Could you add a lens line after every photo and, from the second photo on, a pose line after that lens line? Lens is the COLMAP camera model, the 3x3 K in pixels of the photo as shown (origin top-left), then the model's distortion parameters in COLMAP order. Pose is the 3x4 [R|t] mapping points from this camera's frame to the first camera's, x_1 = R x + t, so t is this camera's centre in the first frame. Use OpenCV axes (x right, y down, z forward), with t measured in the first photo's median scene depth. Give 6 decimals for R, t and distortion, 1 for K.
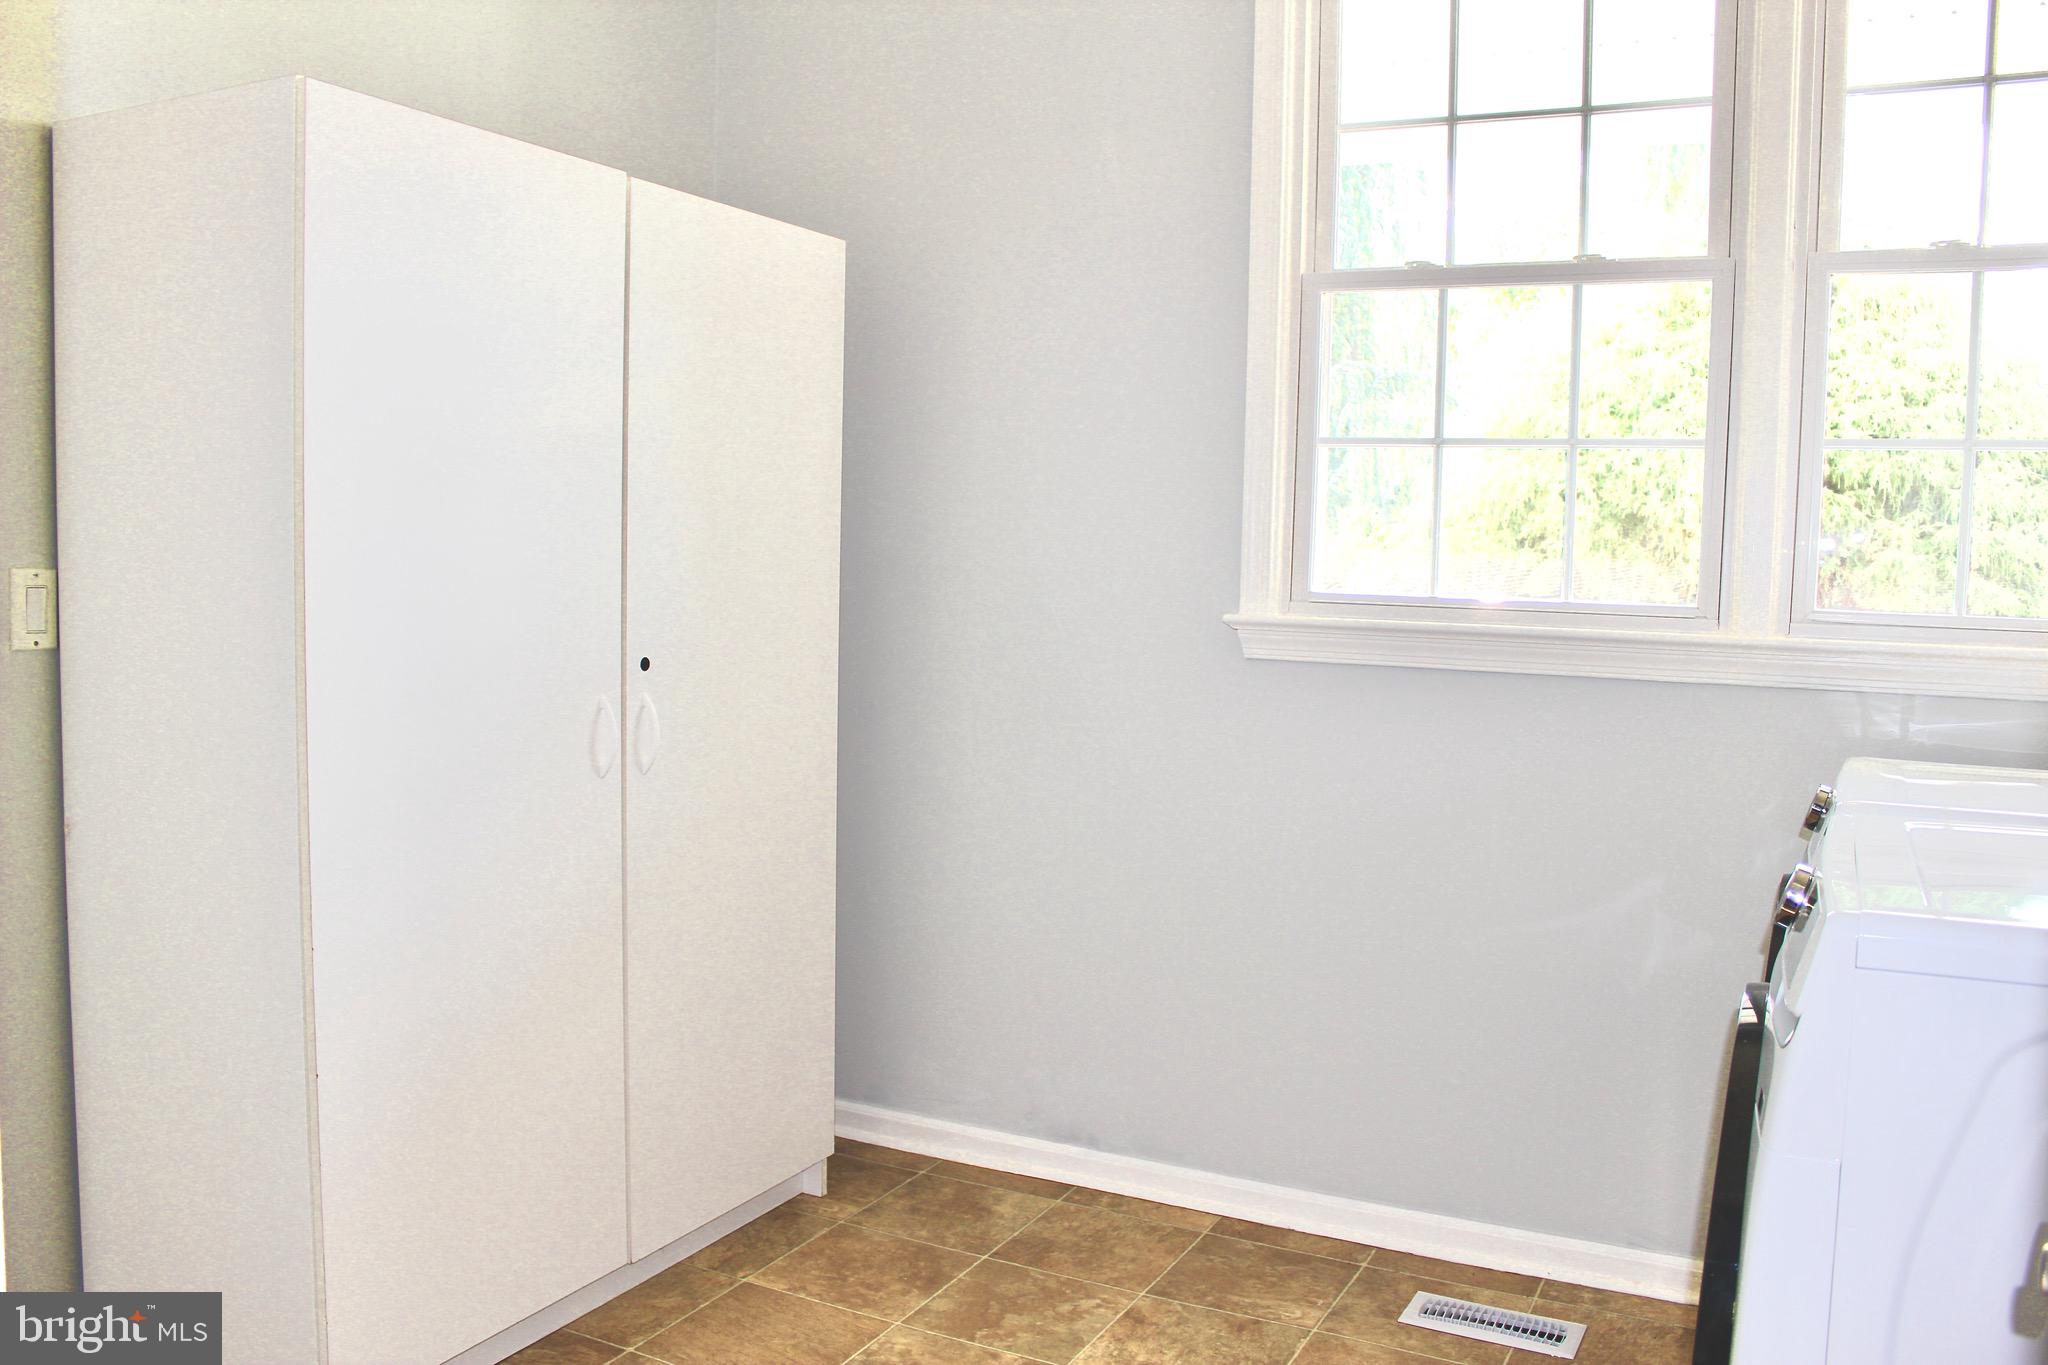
lens RADIAL K [[1650.3, 0, 1024.0], [0, 1650.3, 682.5], [0, 0, 1]] dist [-0.011046, -0.009084]
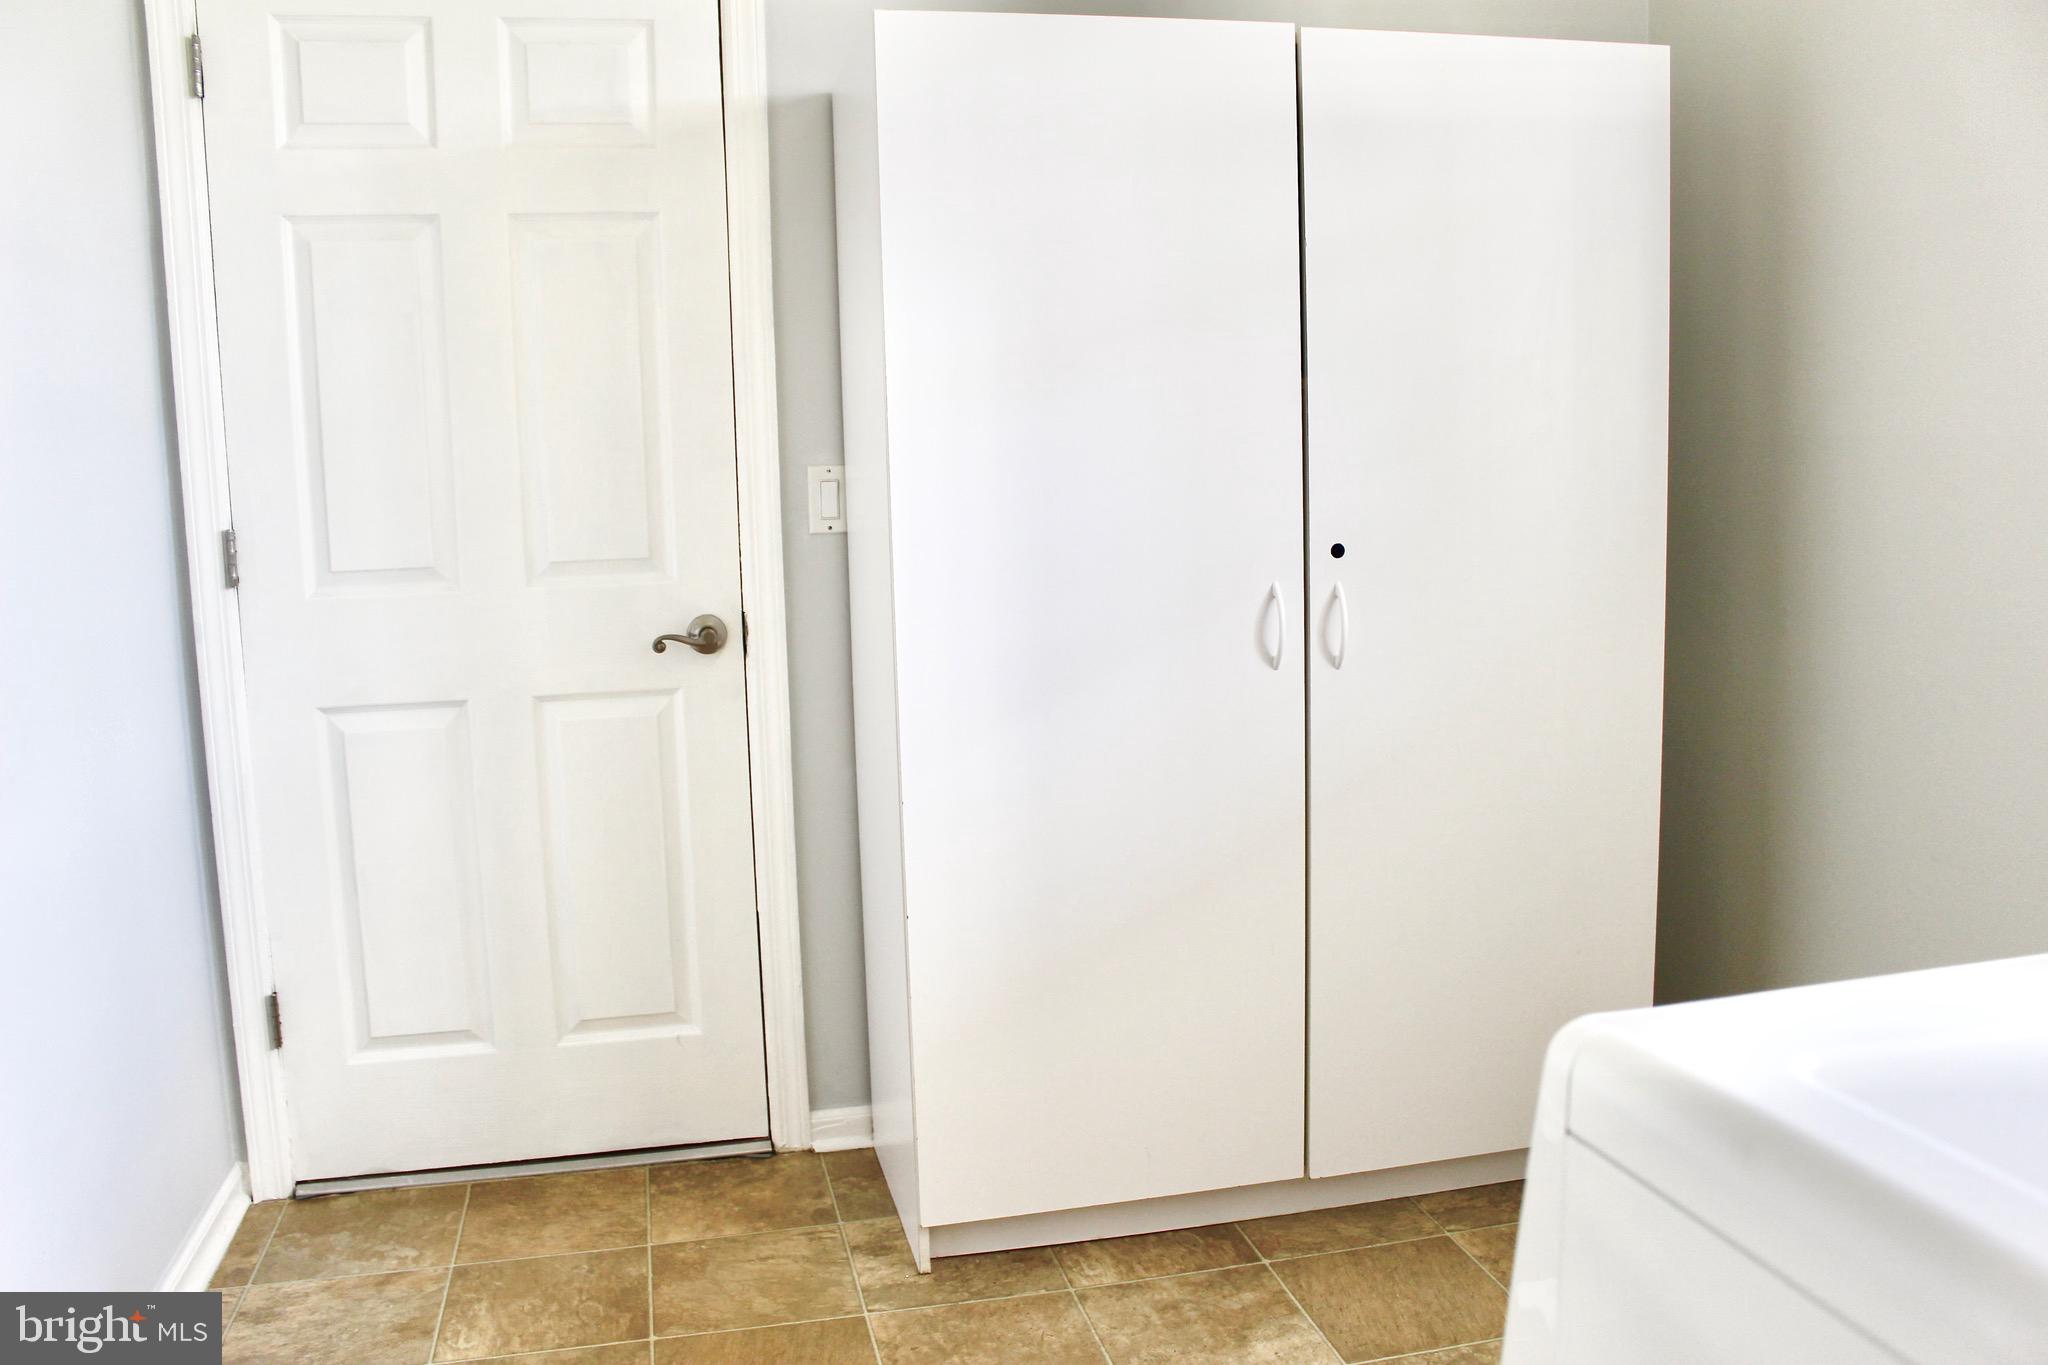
lens RADIAL K [[1683.7, 0, 1024.0], [0, 1683.7, 682.5], [0, 0, 1]] dist [-0.169506, 0.125191]
pose [[0.661225, 0.072494, -0.746677, 0.413419], [-0.019859, 0.996663, 0.079178, -0.010957], [0.749925, -0.037526, 0.660457, 0.295996]]
